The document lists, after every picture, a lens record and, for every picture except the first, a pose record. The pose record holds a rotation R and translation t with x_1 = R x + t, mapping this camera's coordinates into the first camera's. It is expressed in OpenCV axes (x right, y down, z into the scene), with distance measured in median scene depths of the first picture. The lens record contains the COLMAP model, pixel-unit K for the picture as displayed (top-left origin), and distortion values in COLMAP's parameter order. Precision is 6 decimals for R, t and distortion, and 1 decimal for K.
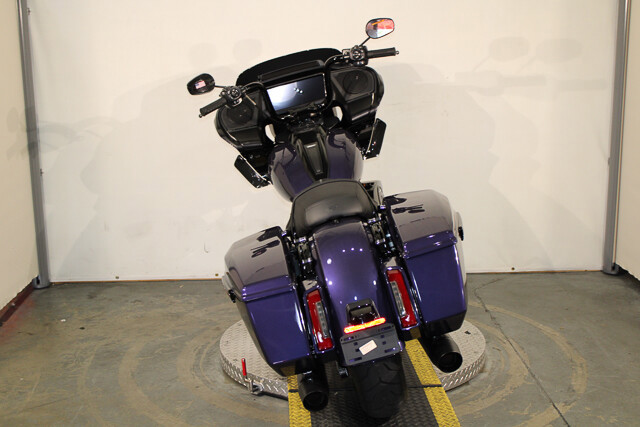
lens RADIAL K [[875.6, 0, 320.0], [0, 875.6, 213.5], [0, 0, 1]] dist [-0.016584, -0.023458]
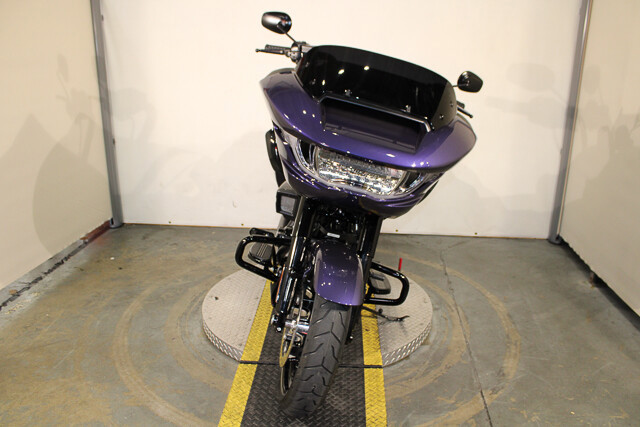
lens RADIAL K [[529.3, 0, 320.0], [0, 529.3, 213.5], [0, 0, 1]] dist [-0.148140, 0.117111]
pose [[0.991772, 0.056386, -0.114933, 0.102502], [-0.044226, 0.993411, 0.105732, -0.041144], [0.120137, -0.099779, 0.987730, 0.293985]]
